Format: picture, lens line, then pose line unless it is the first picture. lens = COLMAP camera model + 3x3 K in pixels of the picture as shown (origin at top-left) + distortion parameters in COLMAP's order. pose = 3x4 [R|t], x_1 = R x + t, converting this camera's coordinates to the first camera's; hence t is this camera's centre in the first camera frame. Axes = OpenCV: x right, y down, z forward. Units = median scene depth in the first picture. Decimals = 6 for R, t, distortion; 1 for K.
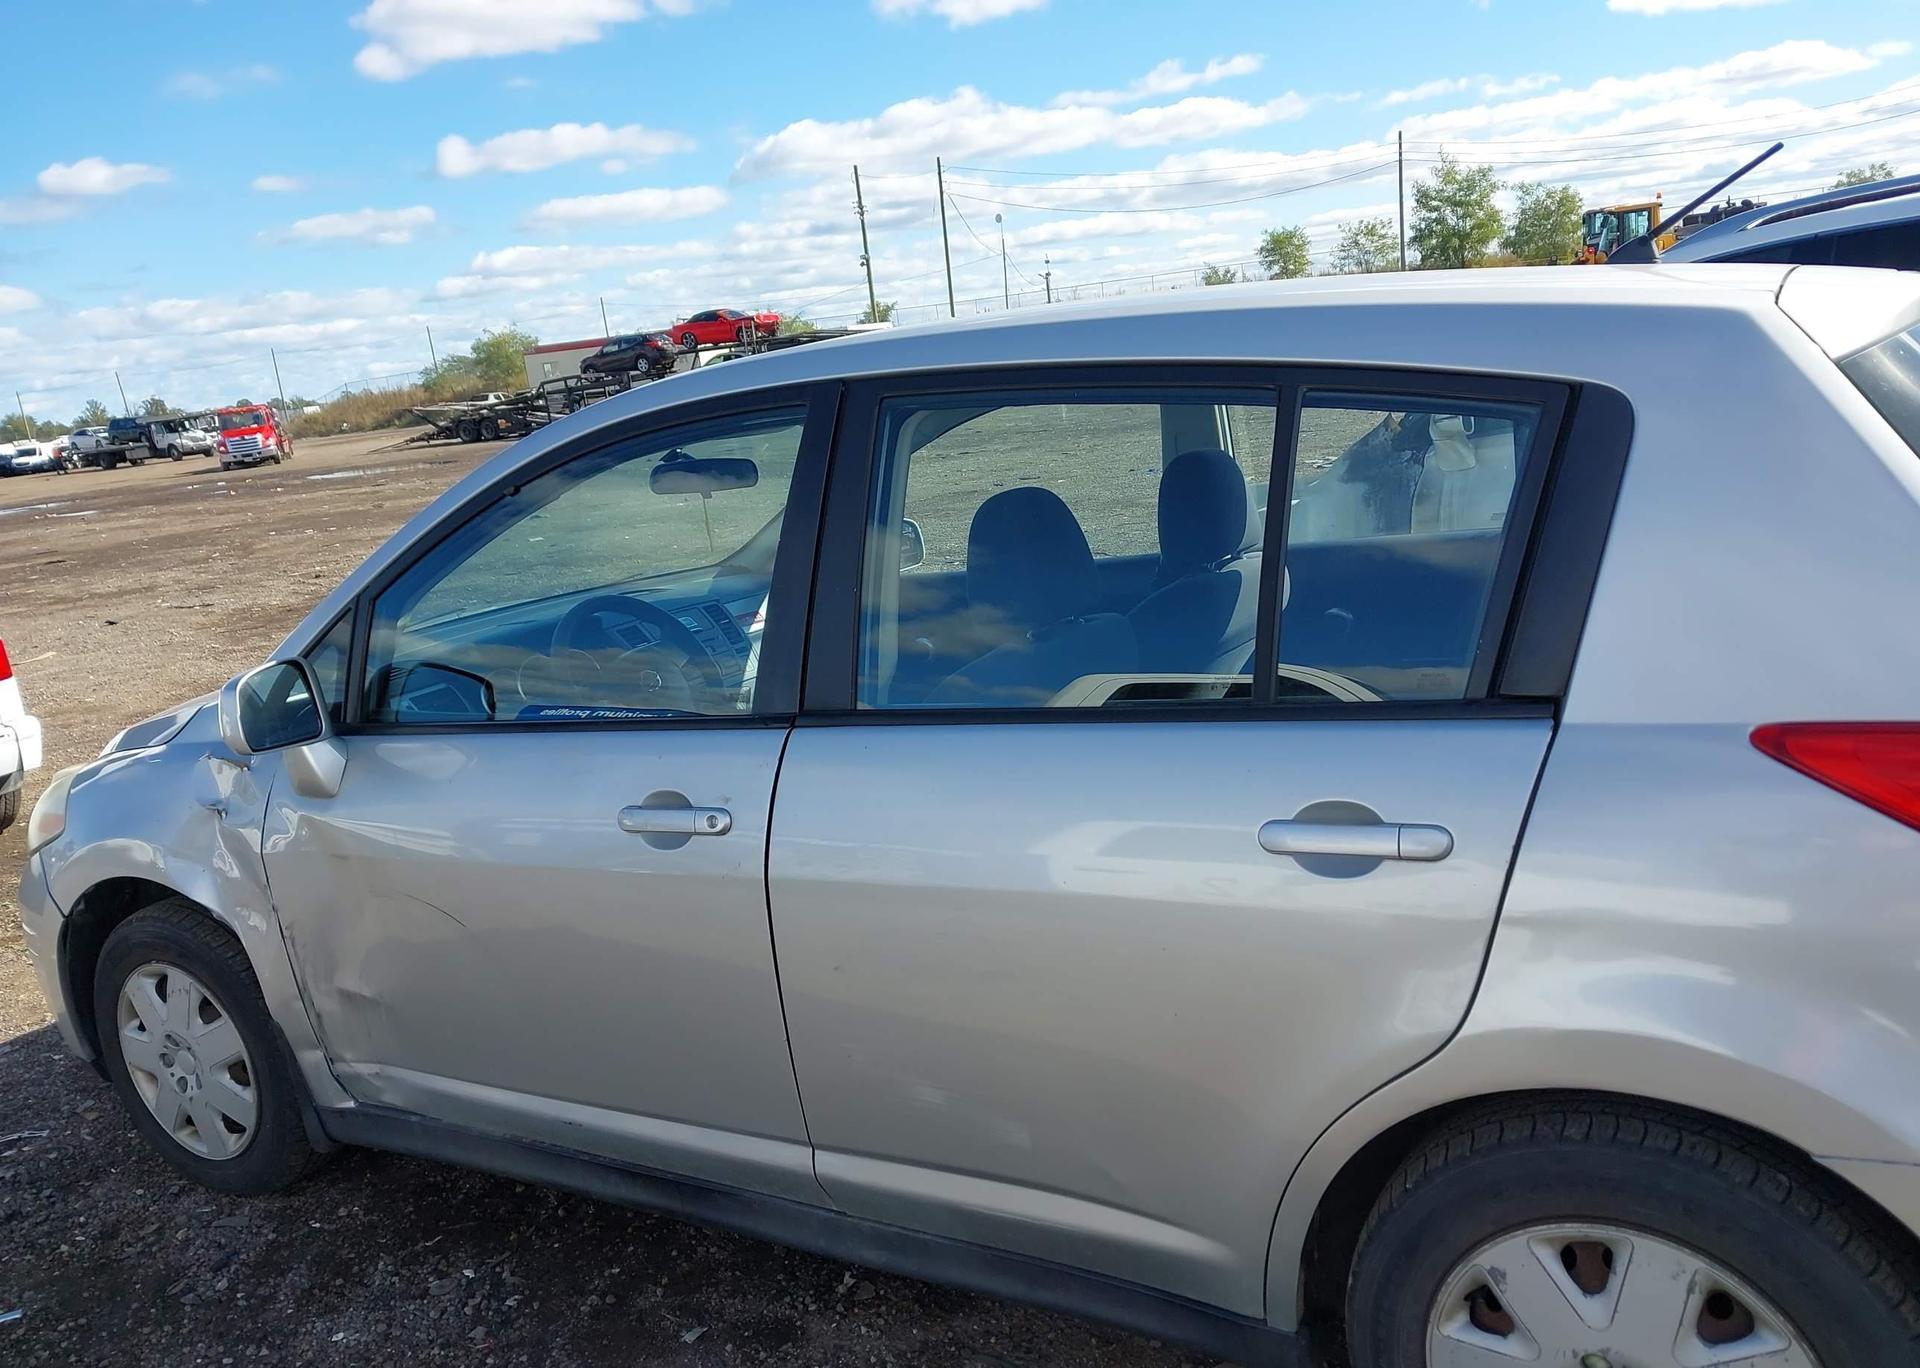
lens RADIAL K [[1537.3, 0, 987.2], [0, 1537.3, 720.3], [0, 0, 1]] dist [0.008235, 0.012109]
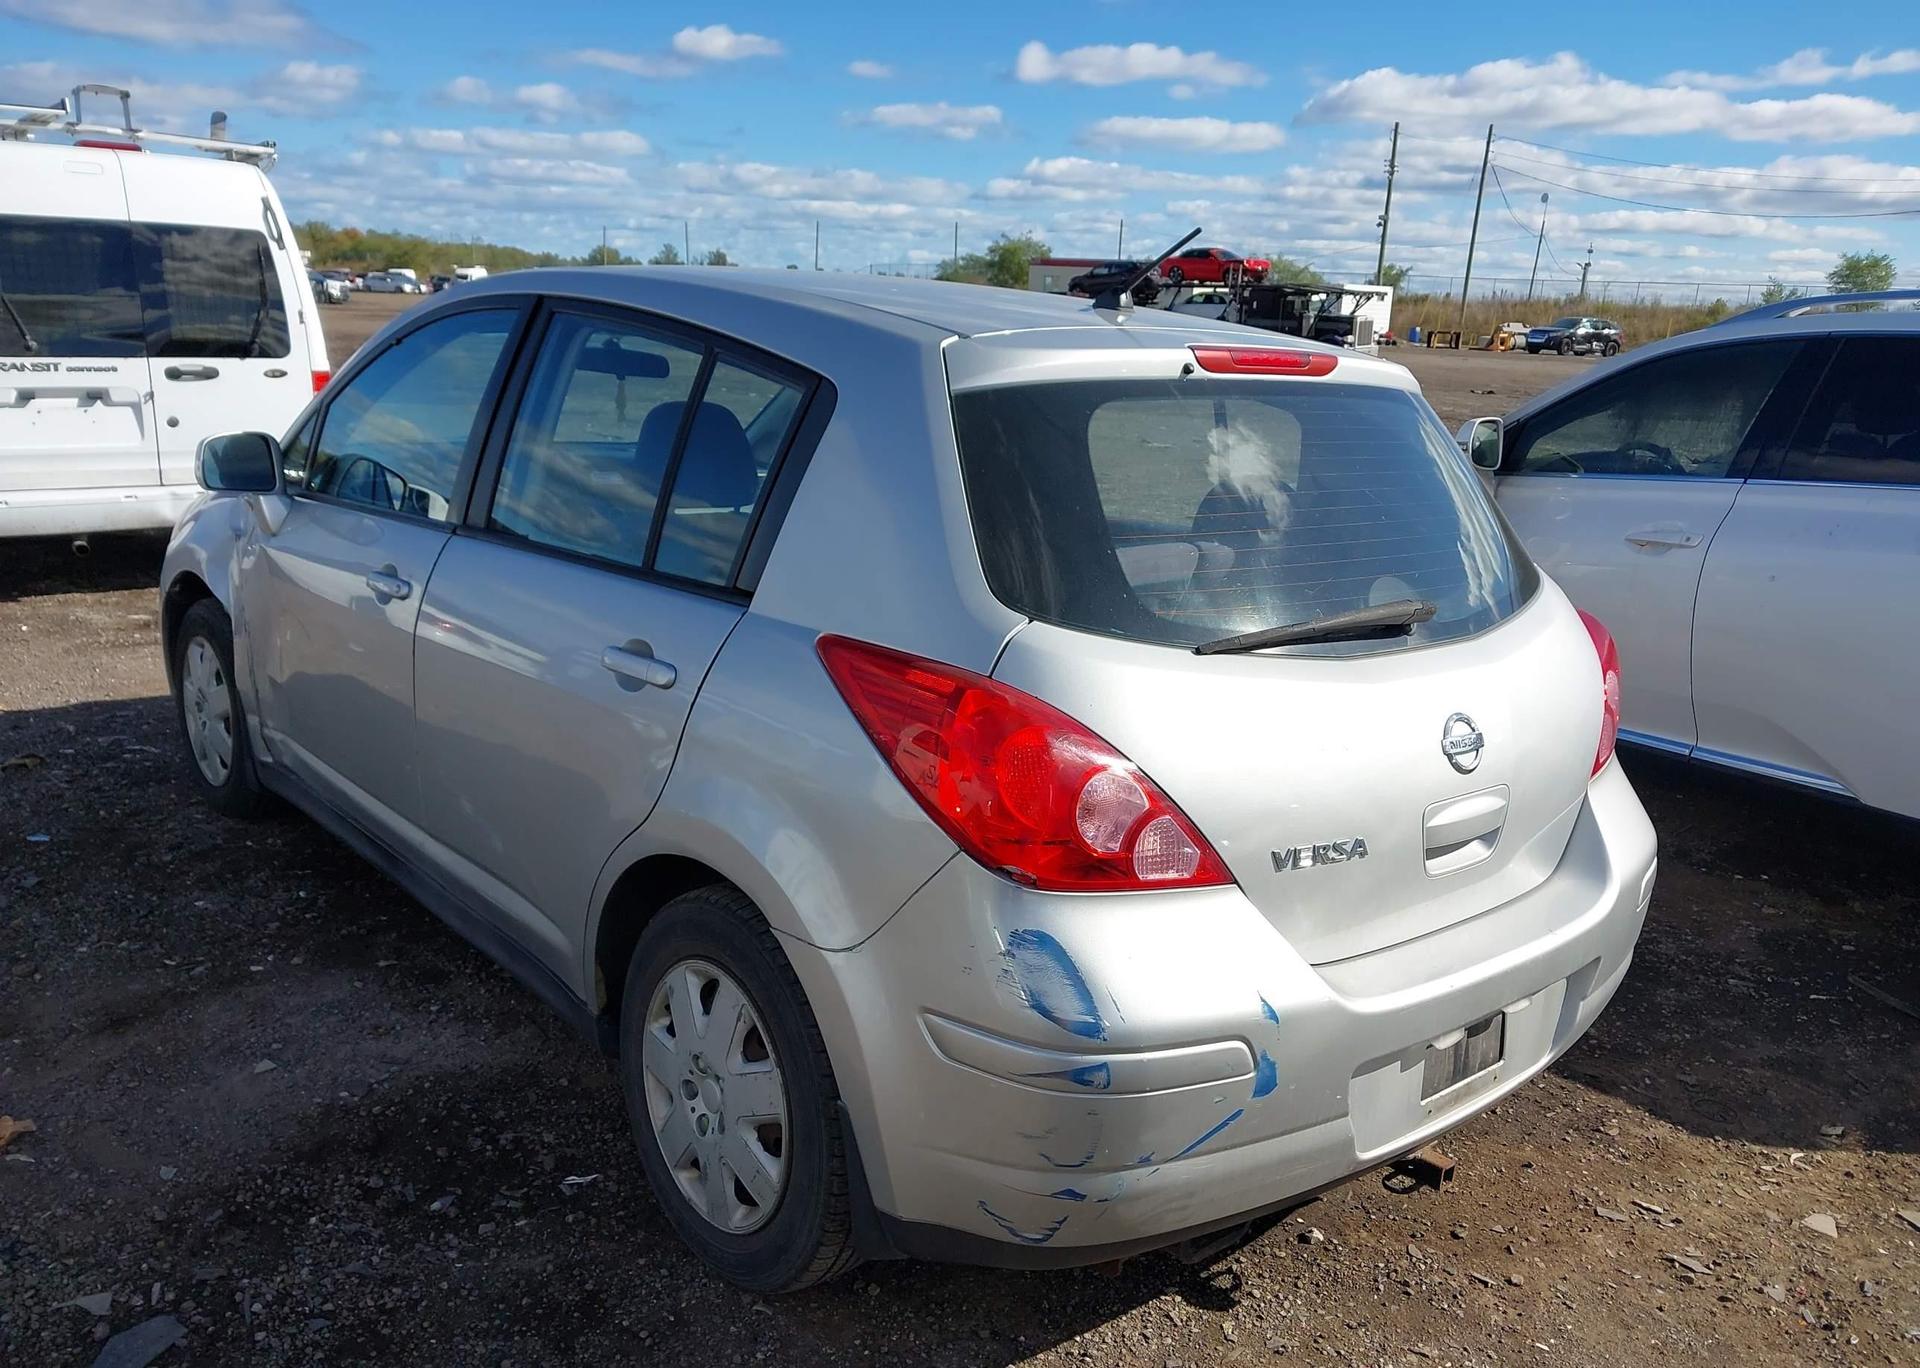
lens RADIAL K [[1537.3, 0, 987.2], [0, 1537.3, 720.3], [0, 0, 1]] dist [0.008235, 0.012109]
pose [[0.935325, 0.235334, -0.264169, 0.544548], [-0.225695, 0.971911, 0.066719, -0.024739], [0.272450, -0.002783, 0.962166, -0.161615]]
